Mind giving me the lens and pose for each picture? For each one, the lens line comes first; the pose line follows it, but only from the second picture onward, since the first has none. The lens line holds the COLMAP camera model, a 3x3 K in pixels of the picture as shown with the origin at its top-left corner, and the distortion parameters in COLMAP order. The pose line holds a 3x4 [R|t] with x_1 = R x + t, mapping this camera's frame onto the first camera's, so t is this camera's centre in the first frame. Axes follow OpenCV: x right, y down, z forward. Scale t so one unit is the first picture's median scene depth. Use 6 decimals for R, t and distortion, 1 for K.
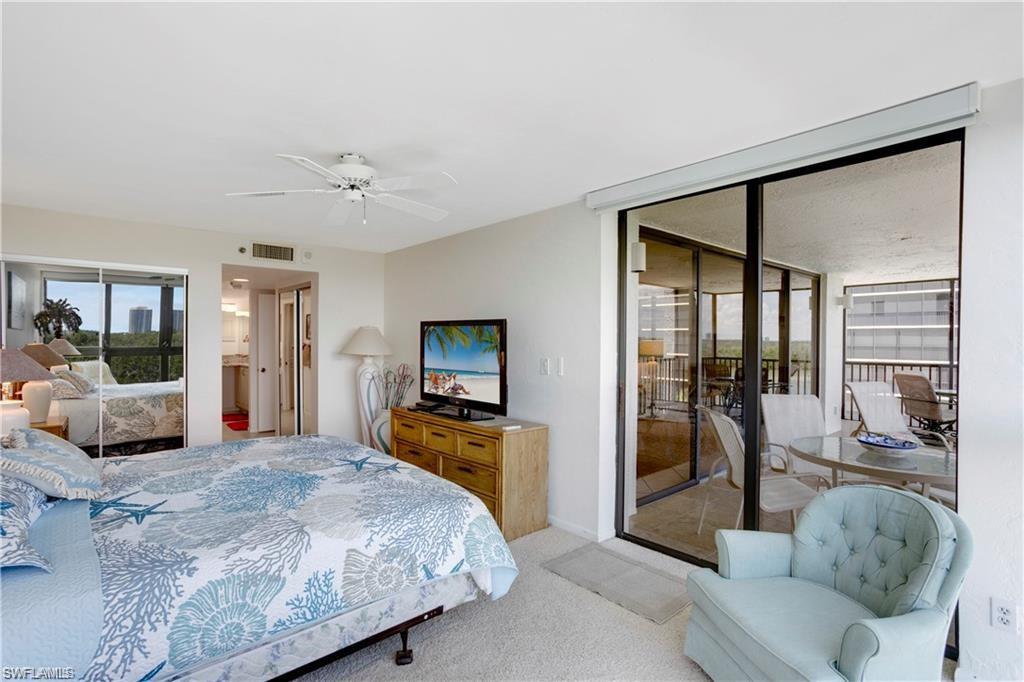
lens RADIAL K [[490.4, 0, 504.8], [0, 490.4, 342.5], [0, 0, 1]] dist [0.002865, 0.002736]
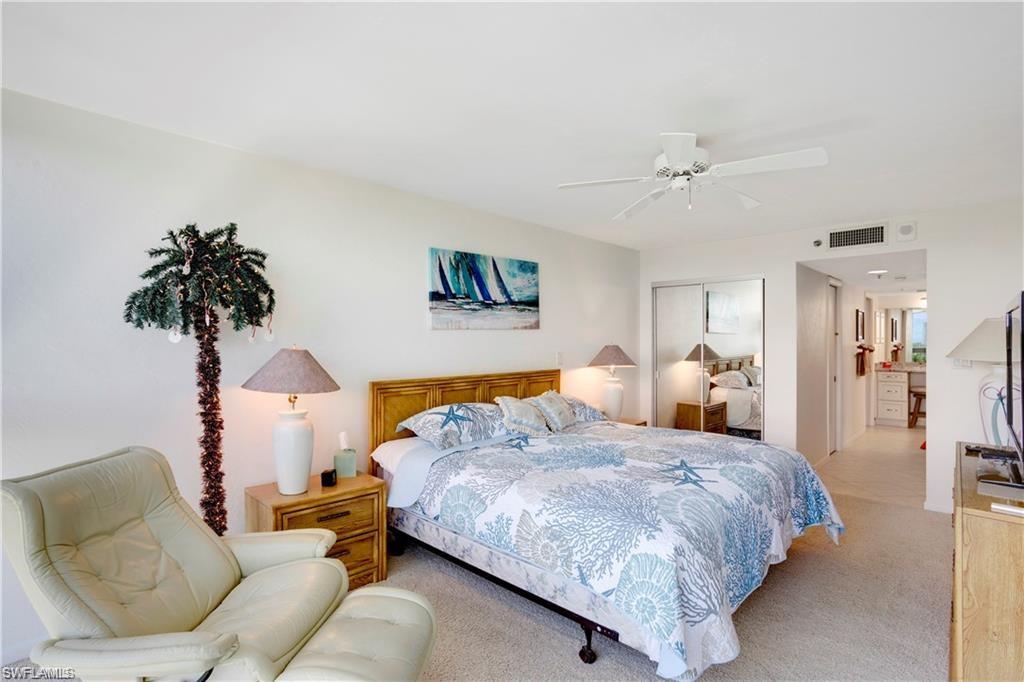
lens RADIAL K [[490.4, 0, 504.6], [0, 490.4, 342.5], [0, 0, 1]] dist [0.002865, 0.002736]
pose [[0.083436, -0.007597, -0.996484, 0.770772], [-0.003455, 0.999963, -0.007913, 0.020101], [0.996507, 0.004103, 0.083407, 0.747687]]
